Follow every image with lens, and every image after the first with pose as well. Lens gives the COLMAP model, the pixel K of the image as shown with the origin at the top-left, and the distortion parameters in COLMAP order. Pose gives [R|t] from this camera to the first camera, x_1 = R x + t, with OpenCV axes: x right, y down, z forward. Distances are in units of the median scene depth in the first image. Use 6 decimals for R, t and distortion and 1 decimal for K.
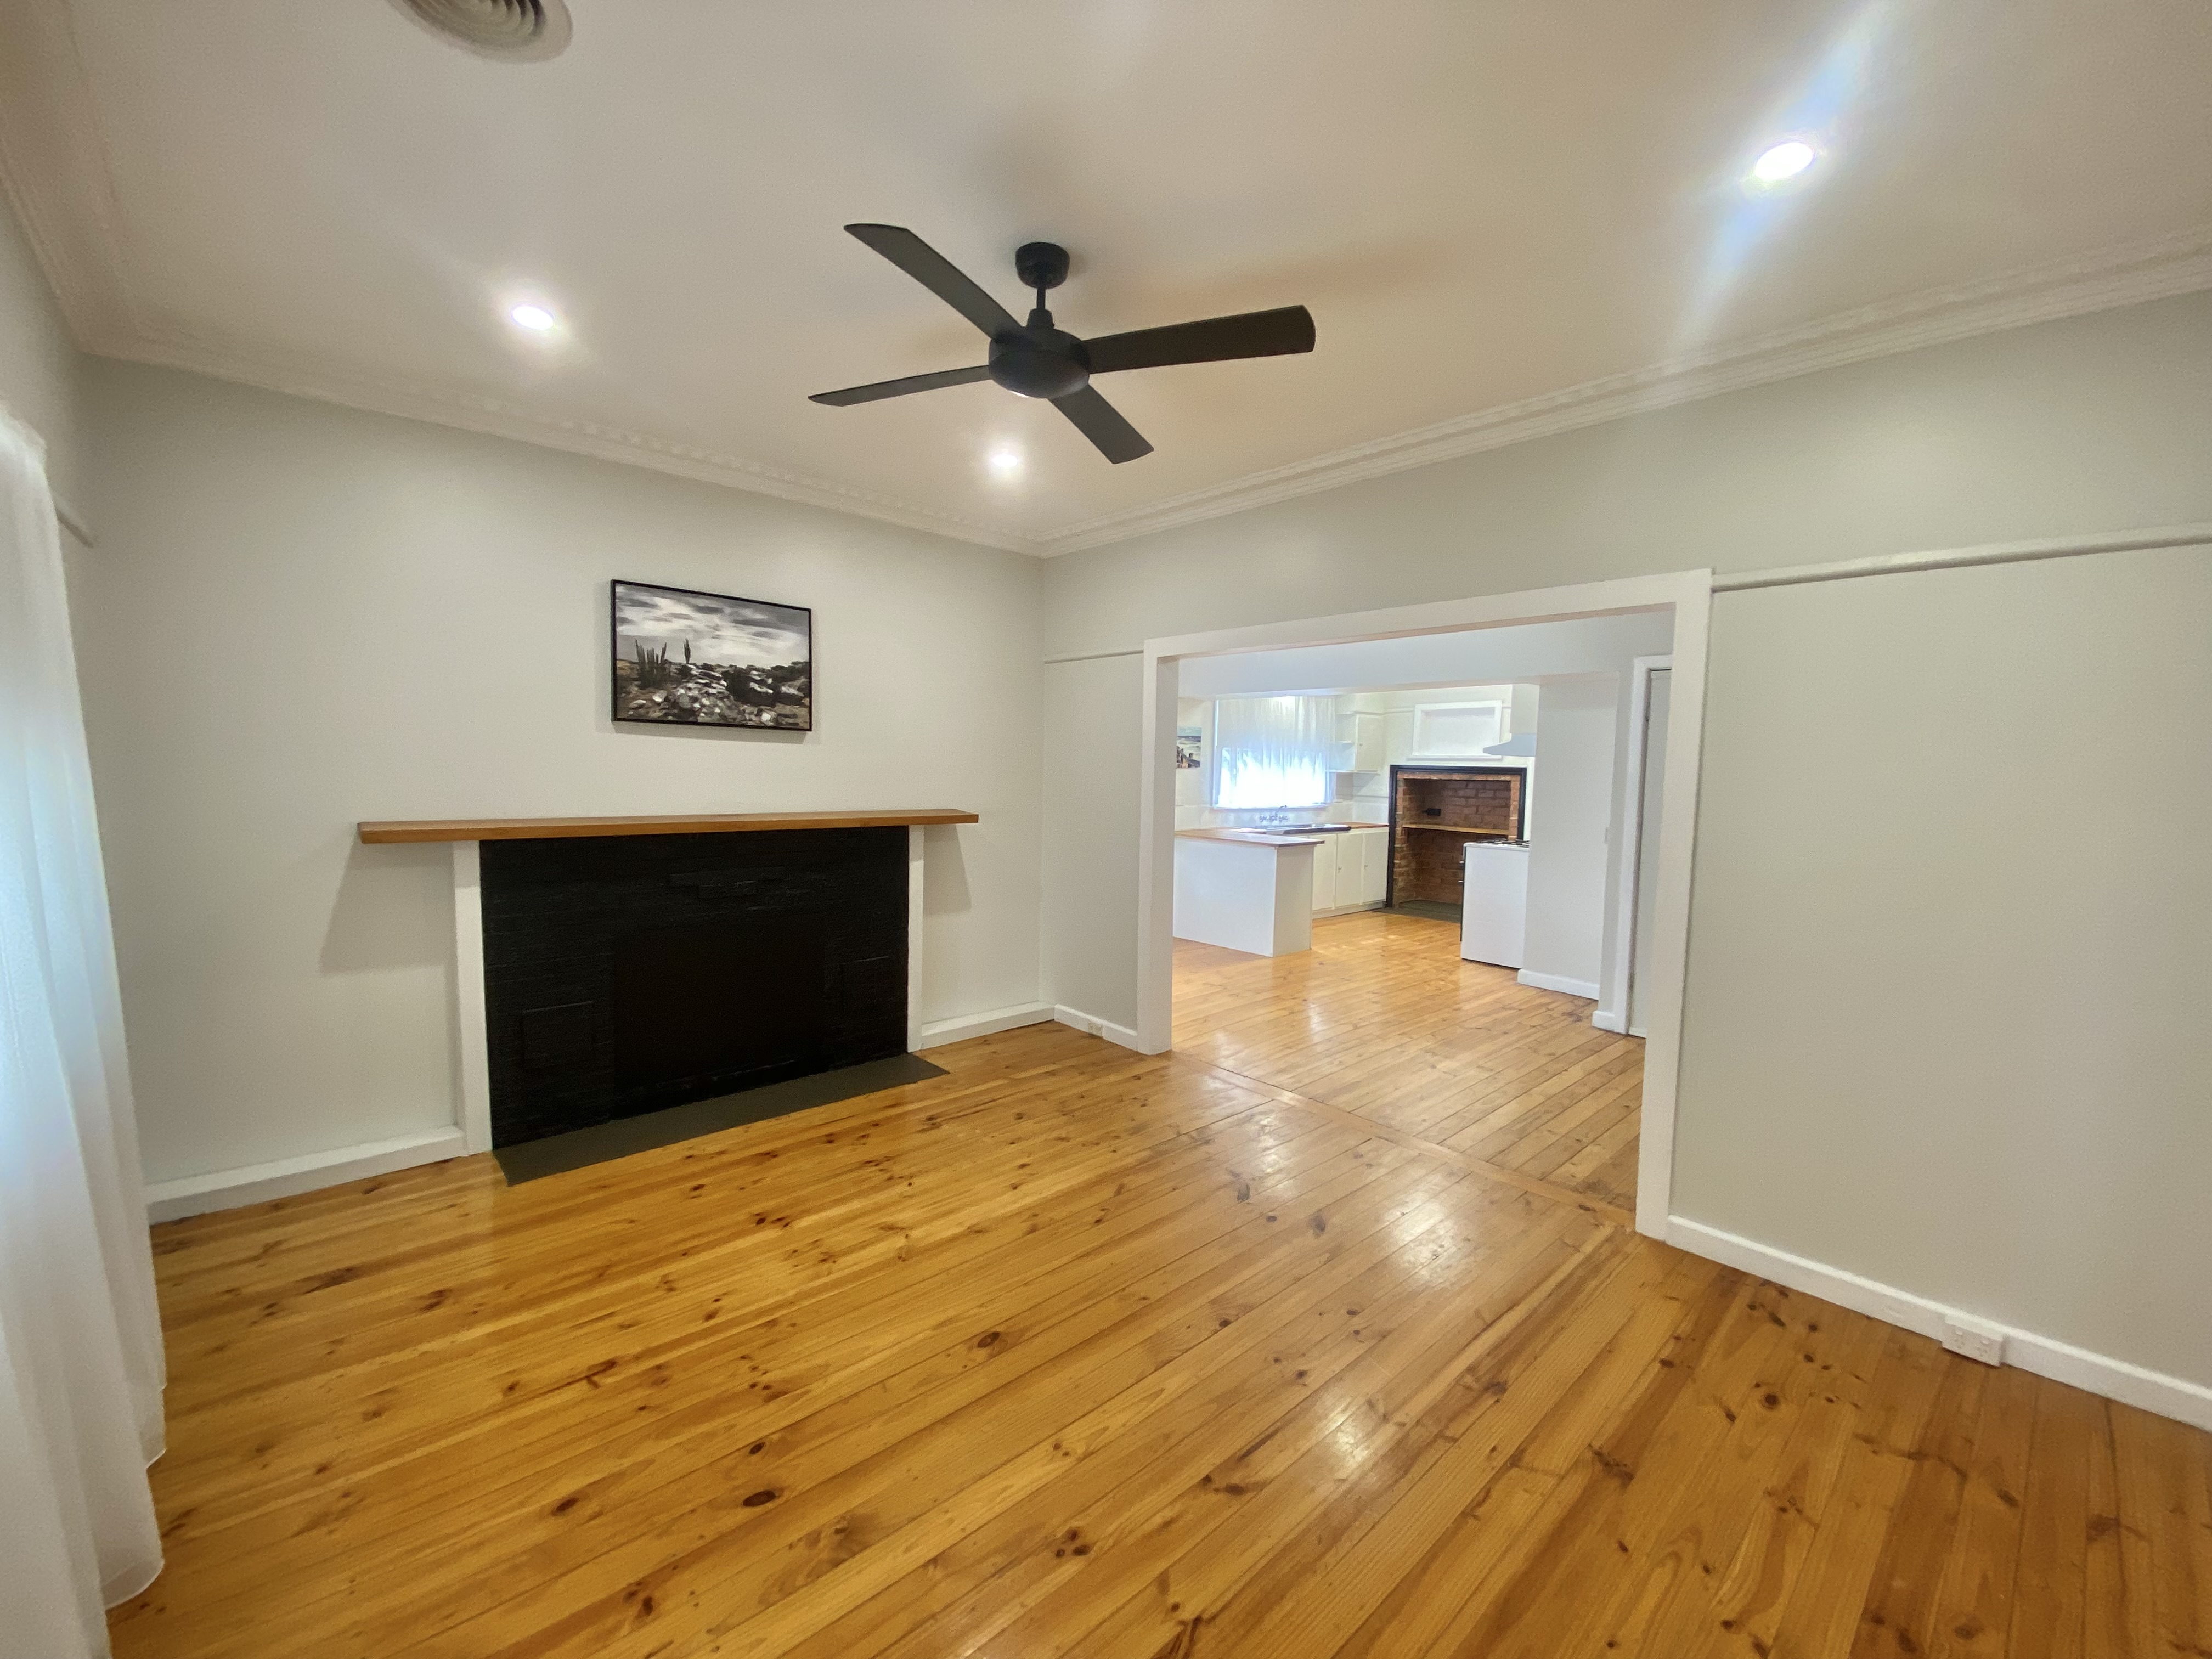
lens RADIAL K [[893.7, 0, 1100.1], [0, 893.7, 816.9], [0, 0, 1]] dist [0.048070, -0.036135]
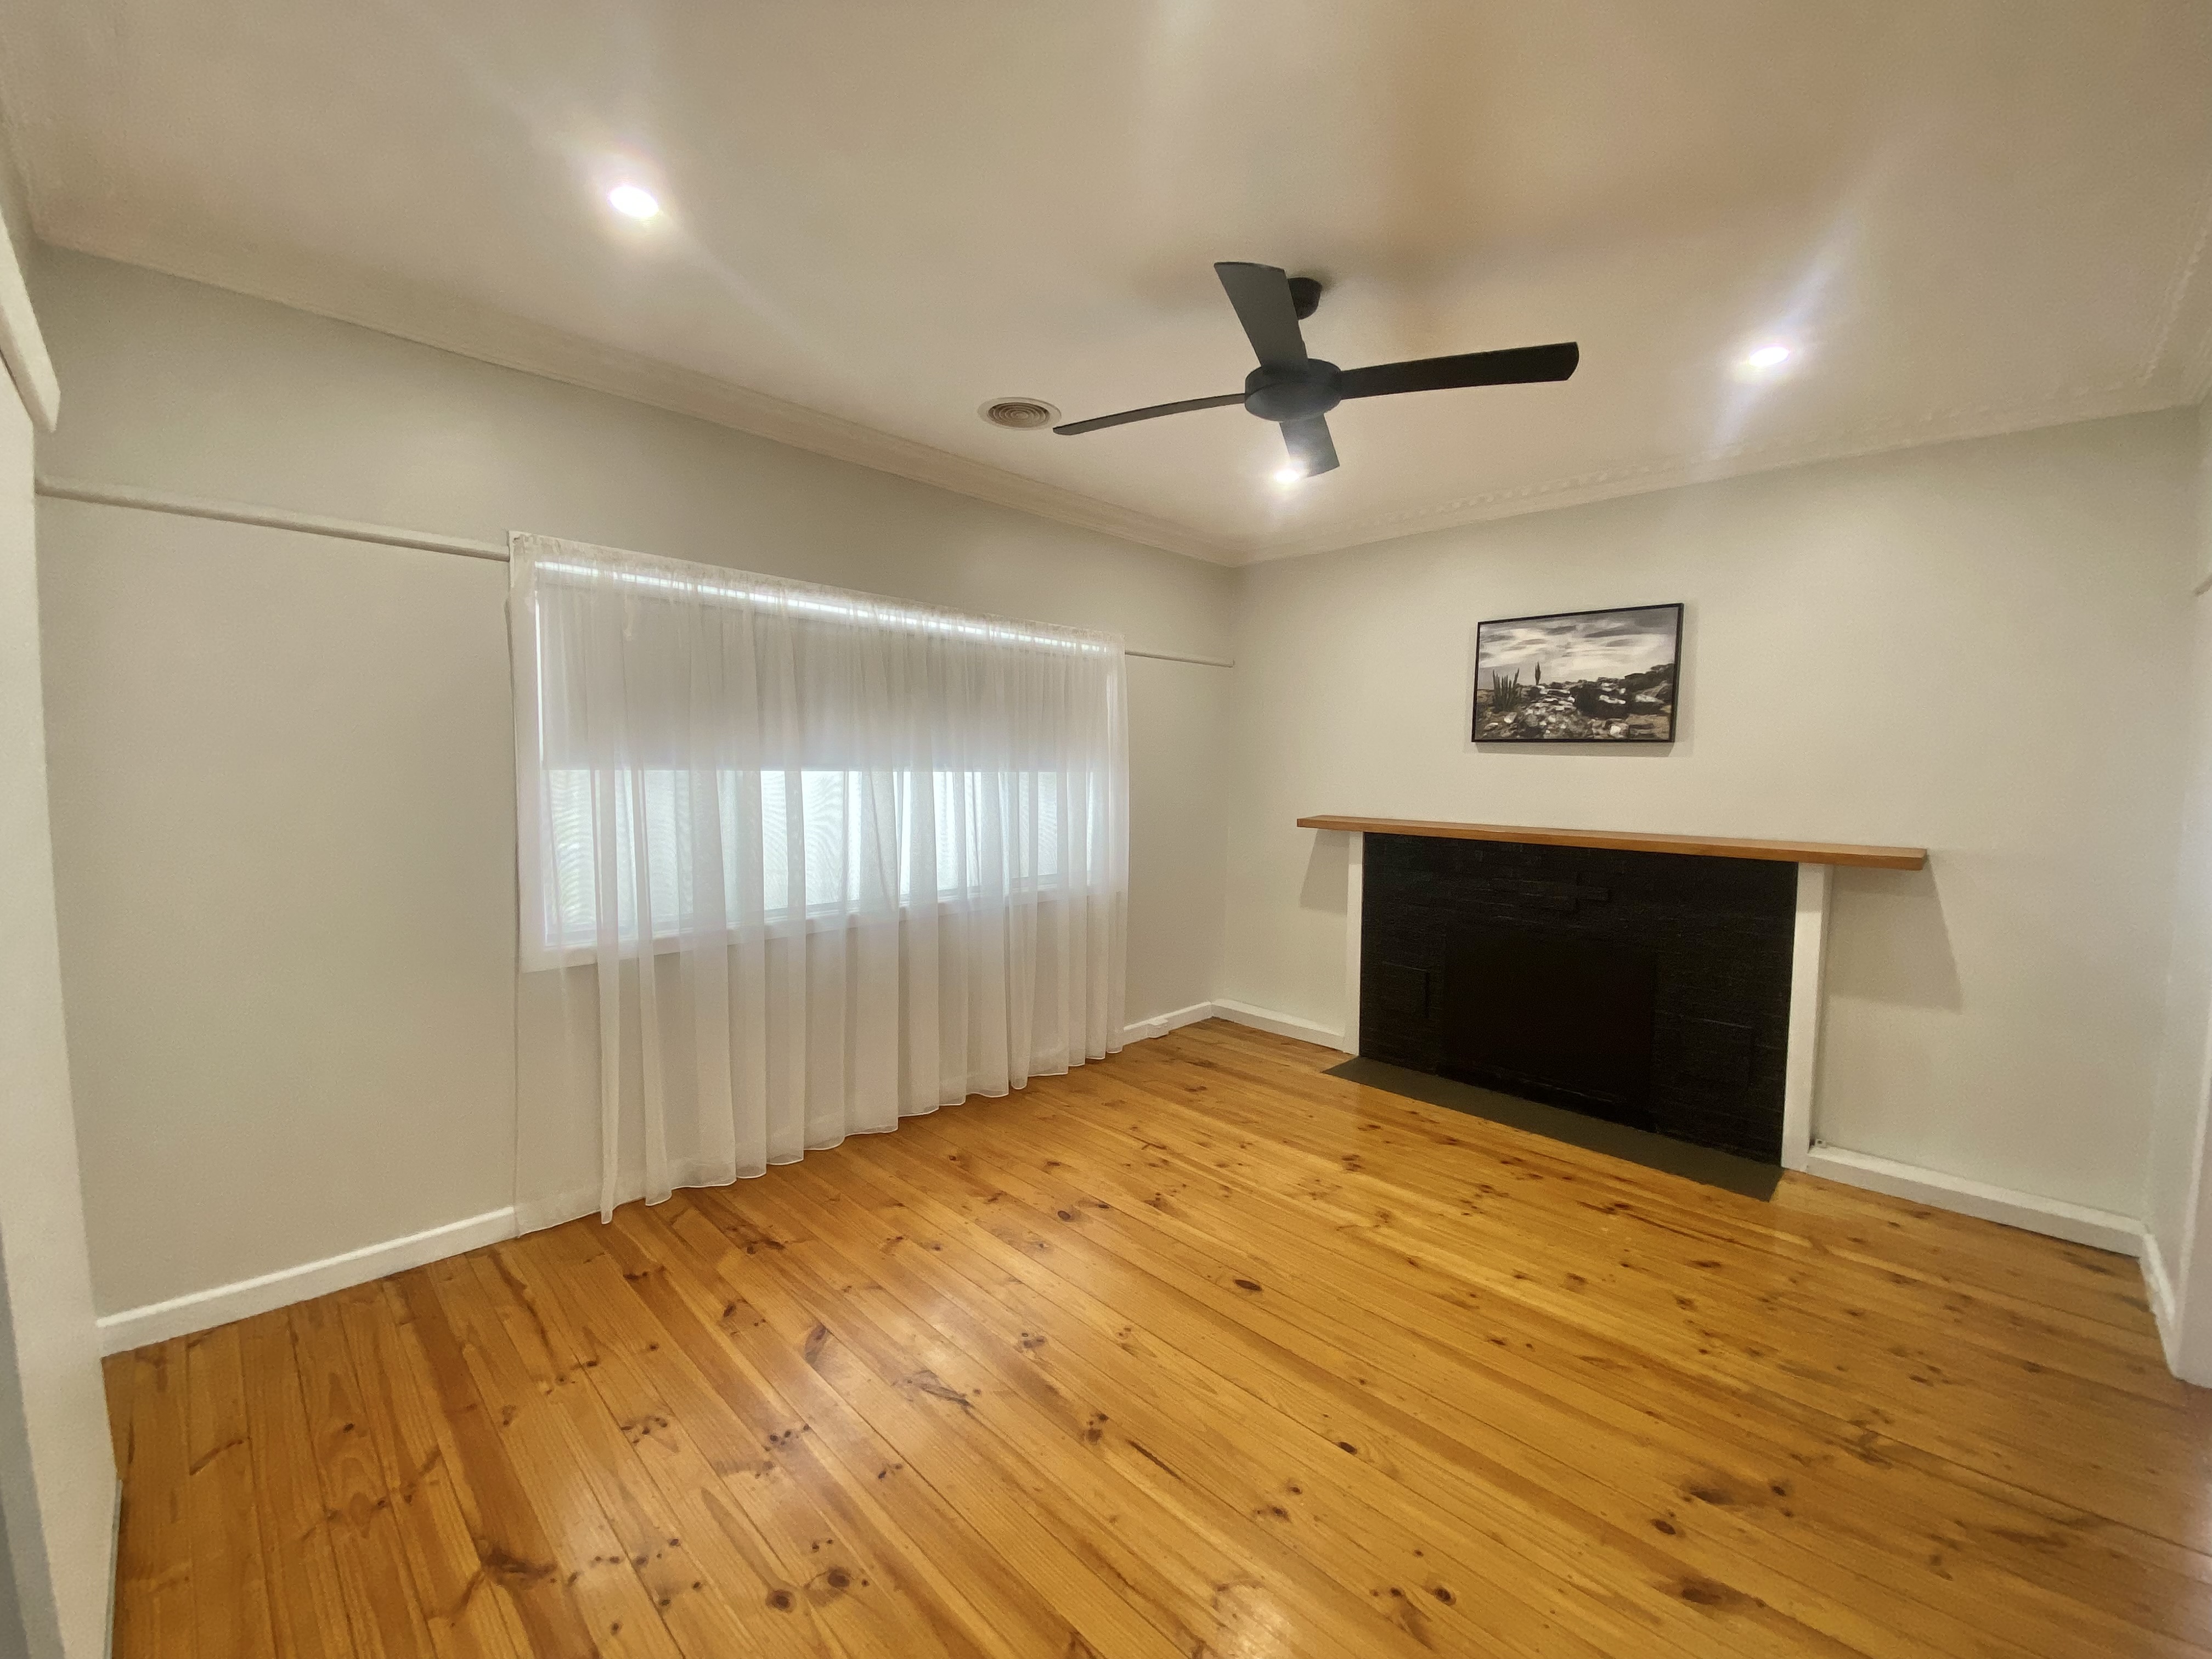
lens RADIAL K [[893.7, 0, 1100.1], [0, 893.7, 816.9], [0, 0, 1]] dist [0.048070, -0.036135]
pose [[0.058517, 0.039832, -0.997491, 0.551761], [-0.072654, 0.996724, 0.035539, -0.014170], [0.995639, 0.070393, 0.061220, 0.410194]]
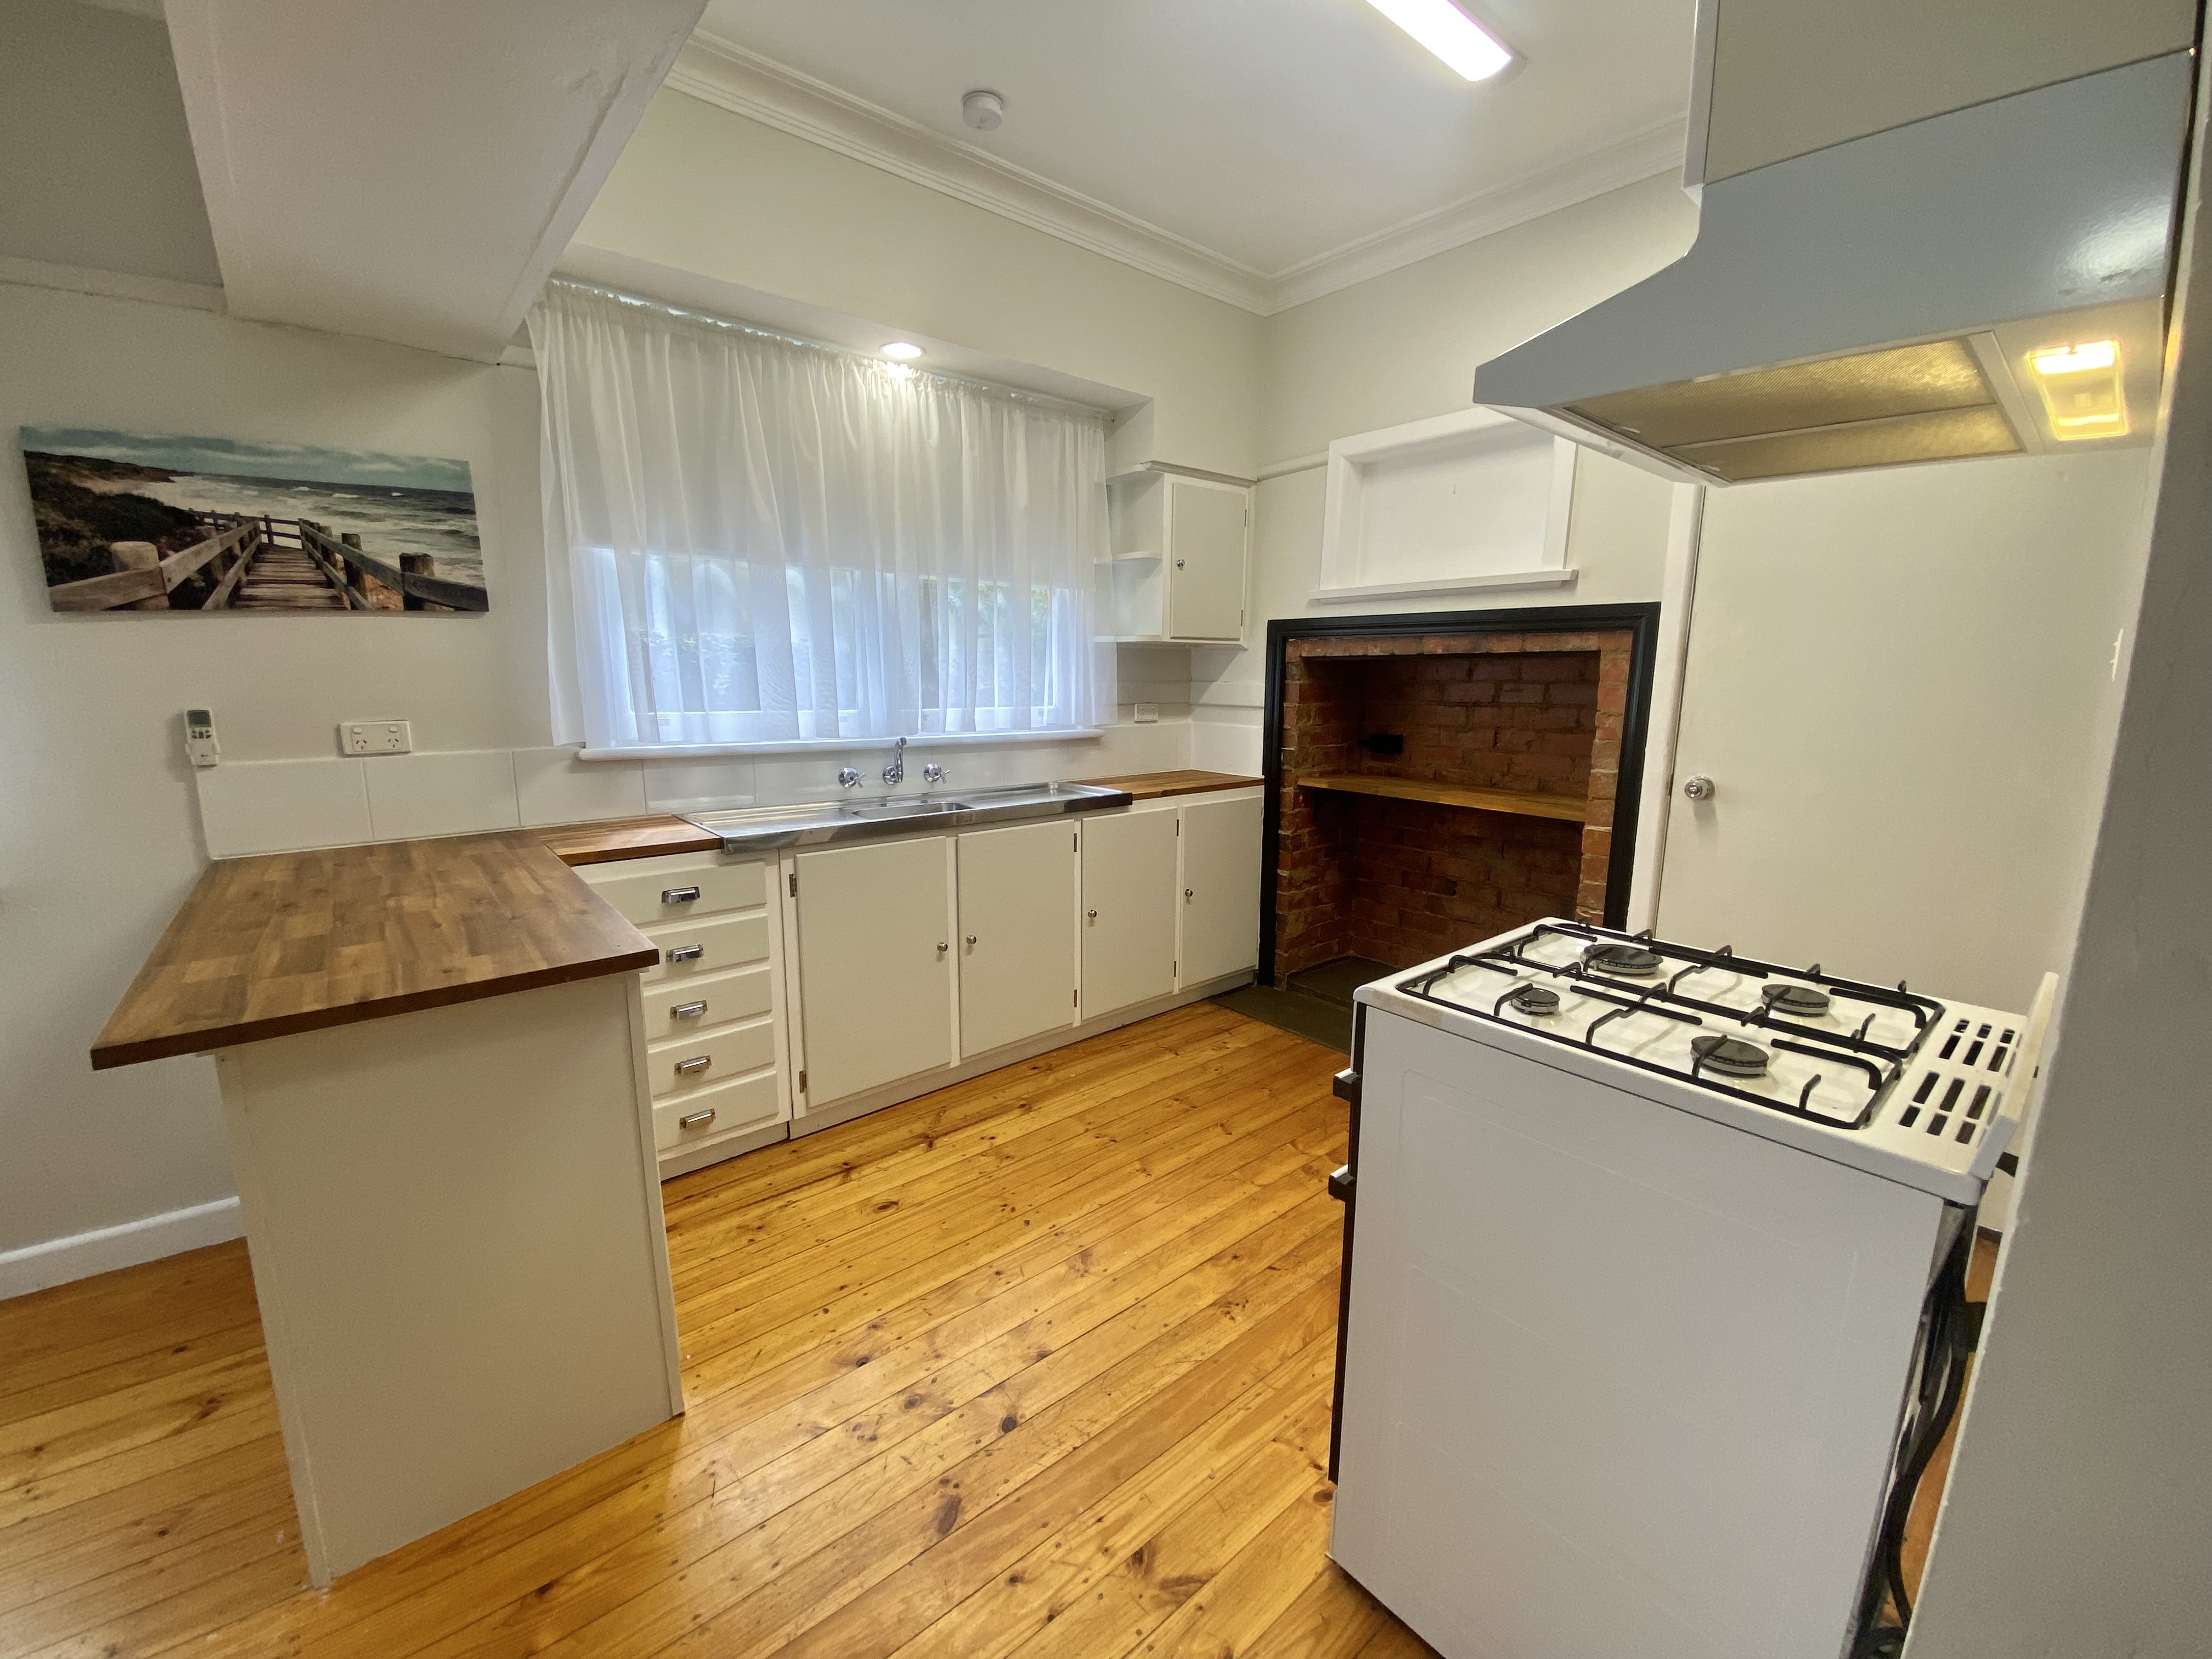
lens RADIAL K [[887.1, 0, 1099.2], [0, 887.1, 826.6], [0, 0, 1]] dist [0.047760, -0.033437]
pose [[0.999034, -0.009072, -0.042997, 0.613407], [0.013882, 0.993506, 0.112928, -0.035565], [0.041694, -0.113416, 0.992672, 1.411477]]
